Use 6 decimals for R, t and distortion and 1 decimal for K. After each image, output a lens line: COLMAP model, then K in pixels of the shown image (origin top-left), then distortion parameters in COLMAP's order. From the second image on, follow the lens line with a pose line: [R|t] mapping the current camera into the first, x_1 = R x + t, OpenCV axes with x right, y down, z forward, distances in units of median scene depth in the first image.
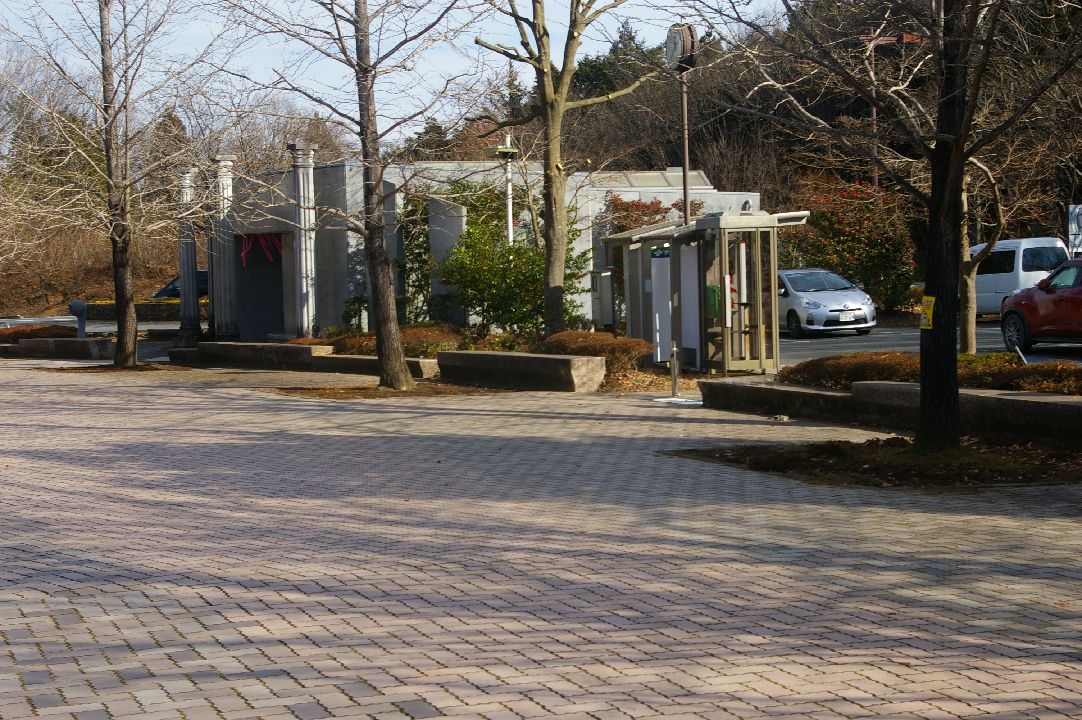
lens RADIAL K [[1751.8, 0, 533.2], [0, 1751.8, 368.2], [0, 0, 1]] dist [0.025407, 0.000000]
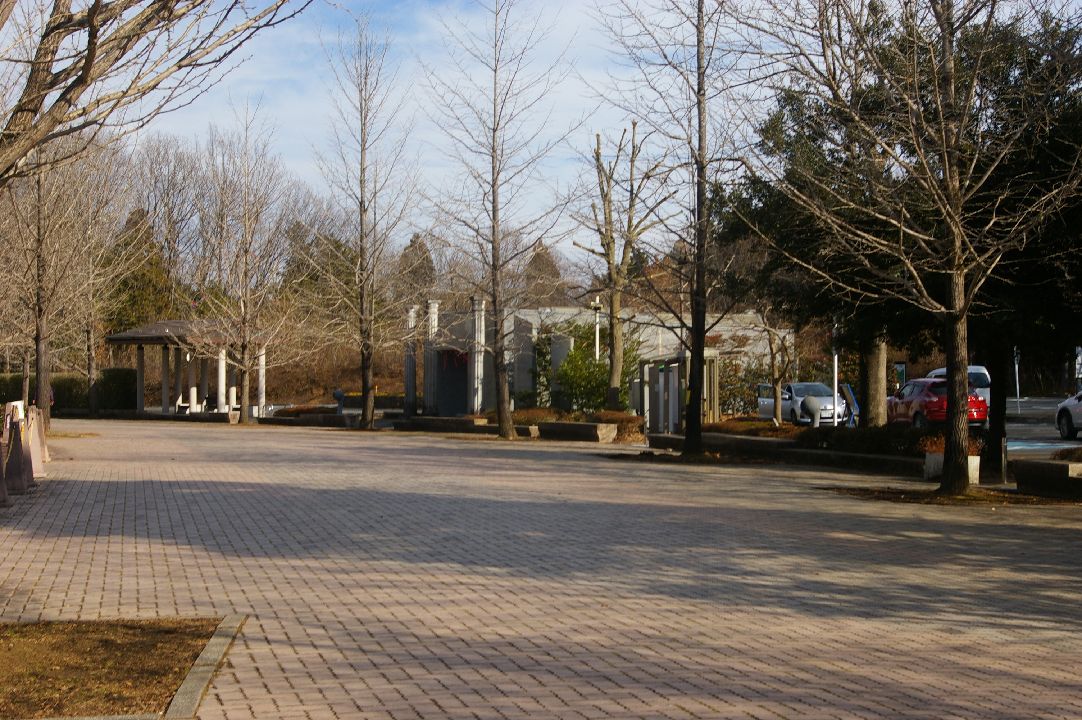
lens RADIAL K [[1751.8, 0, 547.7], [0, 1751.8, 360.5], [0, 0, 1]] dist [0.025407, 0.000000]
pose [[0.991118, 0.026891, -0.130242, 0.146172], [-0.035468, 0.997320, -0.063988, 0.033310], [0.128172, 0.068039, 0.989415, -0.599340]]
